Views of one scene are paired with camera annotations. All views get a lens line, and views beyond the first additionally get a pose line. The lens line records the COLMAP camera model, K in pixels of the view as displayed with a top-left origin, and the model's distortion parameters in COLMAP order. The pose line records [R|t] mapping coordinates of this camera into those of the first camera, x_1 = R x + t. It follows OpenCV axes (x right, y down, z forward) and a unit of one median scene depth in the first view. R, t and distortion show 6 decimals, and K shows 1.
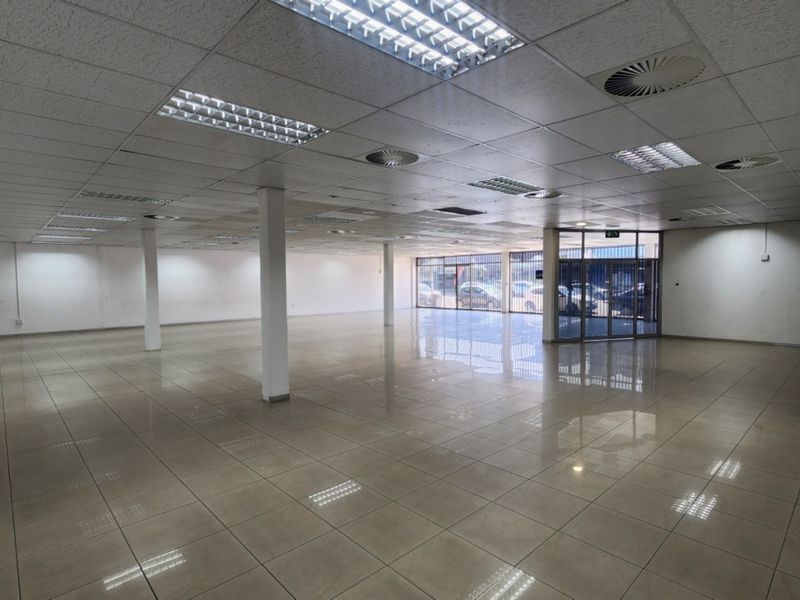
lens RADIAL K [[431.4, 0, 400.0], [0, 431.4, 300.0], [0, 0, 1]] dist [-0.055156, -0.001191]
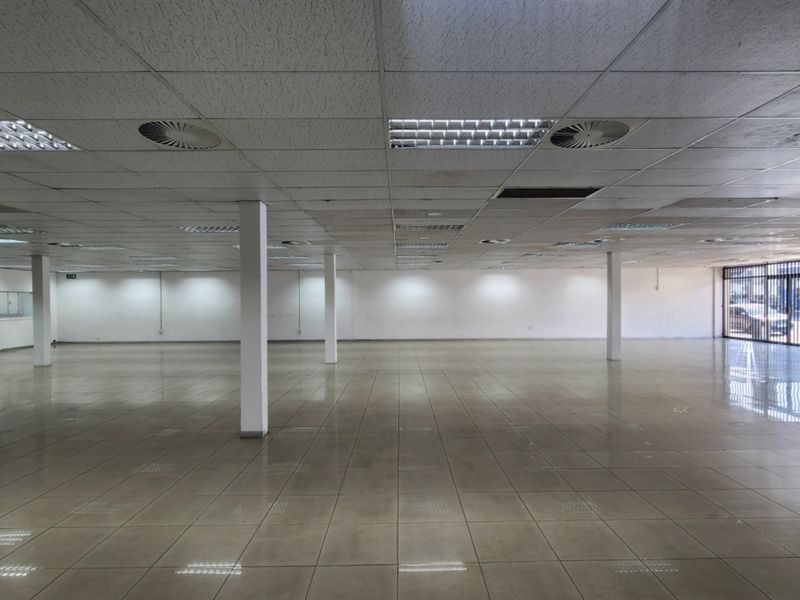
lens RADIAL K [[431.7, 0, 402.5], [0, 431.7, 304.4], [0, 0, 1]] dist [-0.001991, -0.000736]
pose [[0.737049, 0.009619, -0.675771, 0.183716], [-0.030972, 0.999329, -0.019555, -0.010071], [0.675129, 0.035343, 0.736853, 0.174971]]
